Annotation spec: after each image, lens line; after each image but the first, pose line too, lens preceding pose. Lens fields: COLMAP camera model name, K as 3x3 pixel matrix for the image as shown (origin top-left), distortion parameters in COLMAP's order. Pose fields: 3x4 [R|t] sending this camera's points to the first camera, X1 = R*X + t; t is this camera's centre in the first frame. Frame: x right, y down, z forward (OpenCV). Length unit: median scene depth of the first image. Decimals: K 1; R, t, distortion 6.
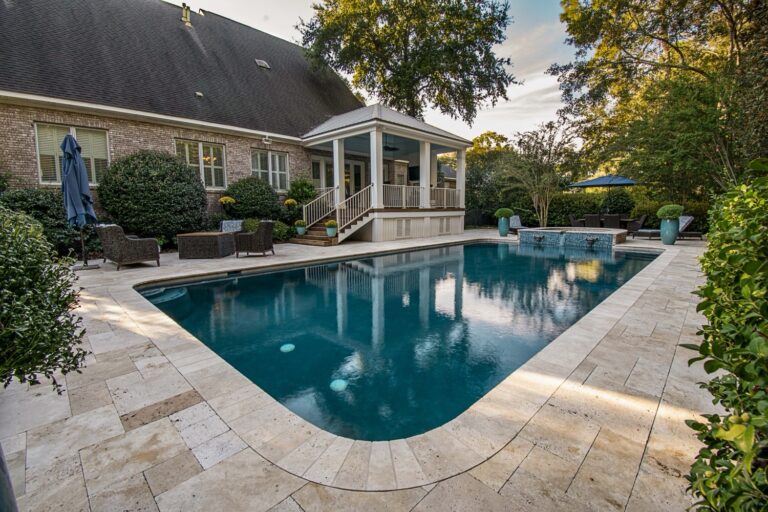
lens RADIAL K [[341.4, 0, 384.0], [0, 341.4, 256.0], [0, 0, 1]] dist [0.001055, -0.018090]
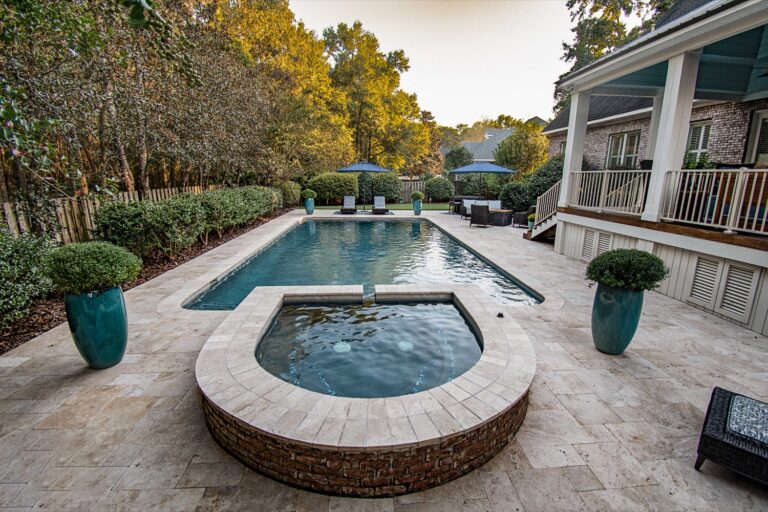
lens RADIAL K [[347.2, 0, 393.3], [0, 347.2, 261.2], [0, 0, 1]] dist [0.001624, -0.017806]
pose [[-0.650961, 0.179970, -0.737469, 0.797287], [-0.108850, 0.939321, 0.325311, -0.238313], [0.751267, 0.292039, -0.591872, 1.236099]]
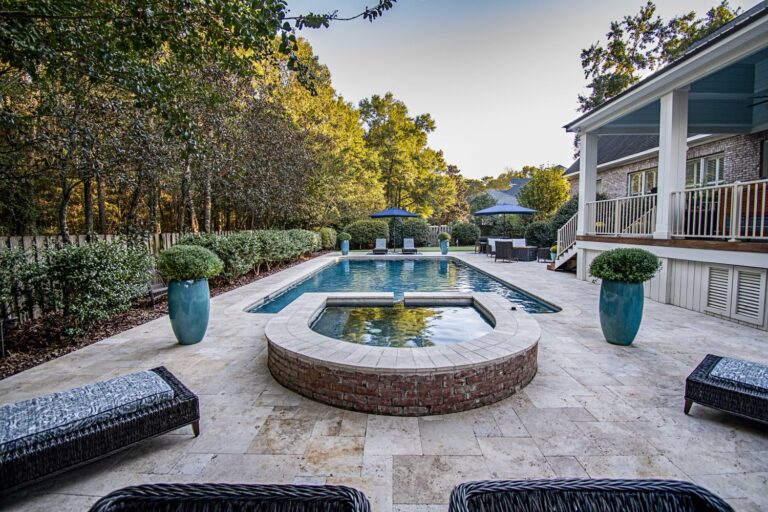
lens RADIAL K [[341.4, 0, 384.0], [0, 341.4, 256.0], [0, 0, 1]] dist [0.001055, -0.018090]
pose [[-0.731341, 0.068885, -0.678524, 0.848545], [-0.076515, 0.980318, 0.181995, -0.205998], [0.677706, 0.185017, -0.711676, 1.291381]]
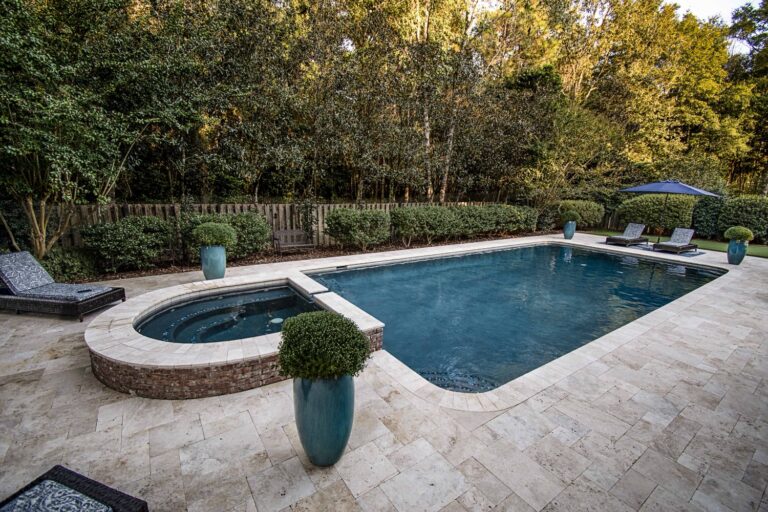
lens RADIAL K [[341.4, 0, 384.0], [0, 341.4, 256.0], [0, 0, 1]] dist [0.001055, -0.018090]
pose [[-0.980363, -0.054174, 0.189612, 0.345210], [0.009993, 0.946642, 0.322133, -0.267666], [-0.196946, 0.317702, -0.927511, 1.382174]]
